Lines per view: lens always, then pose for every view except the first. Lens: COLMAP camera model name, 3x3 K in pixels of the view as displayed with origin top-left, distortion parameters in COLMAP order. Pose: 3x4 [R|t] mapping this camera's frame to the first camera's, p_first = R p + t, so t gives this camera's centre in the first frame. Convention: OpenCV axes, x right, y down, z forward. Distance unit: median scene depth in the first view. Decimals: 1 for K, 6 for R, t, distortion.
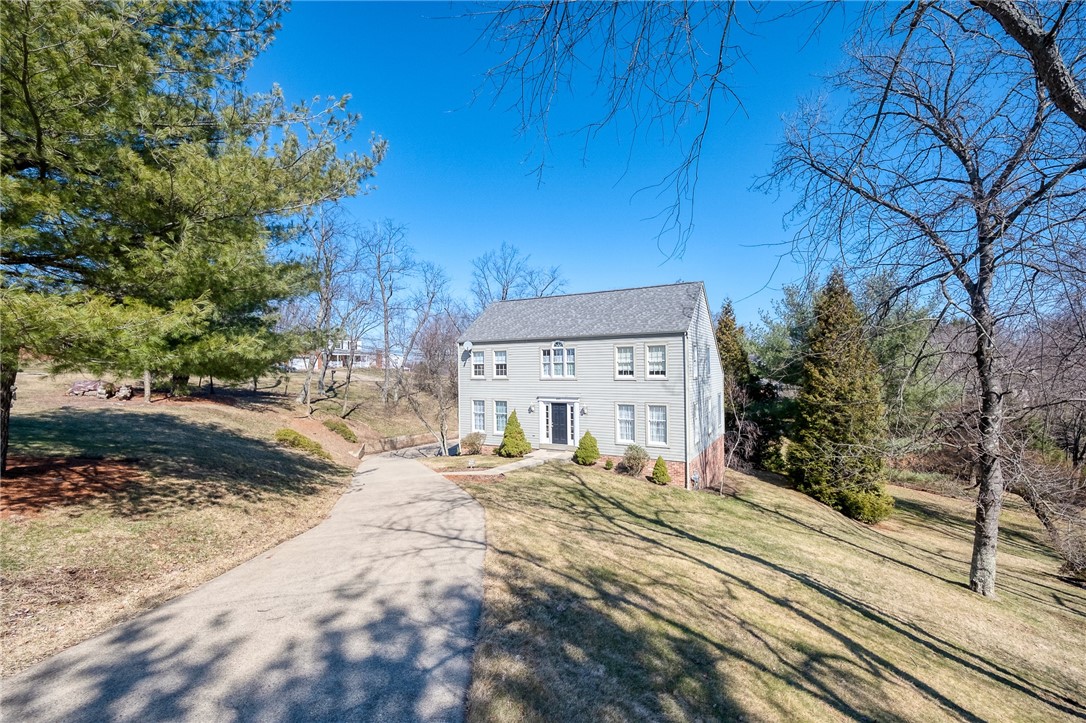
lens RADIAL K [[466.4, 0, 542.9], [0, 466.4, 358.5], [0, 0, 1]] dist [-0.000369, -0.000190]
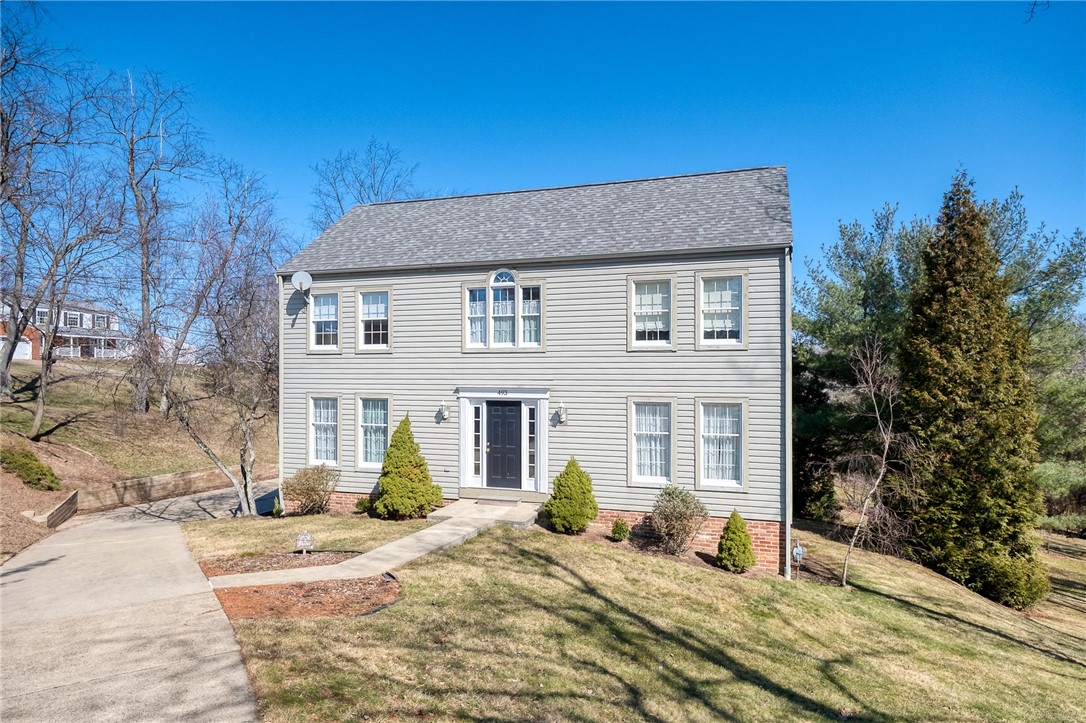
lens RADIAL K [[617.1, 0, 548.5], [0, 617.1, 369.9], [0, 0, 1]] dist [0.008791, -0.001067]
pose [[0.977579, 0.015073, 0.210029, -0.052317], [-0.017567, 0.999796, 0.010014, 0.056083], [-0.209835, -0.013479, 0.977644, 0.373617]]
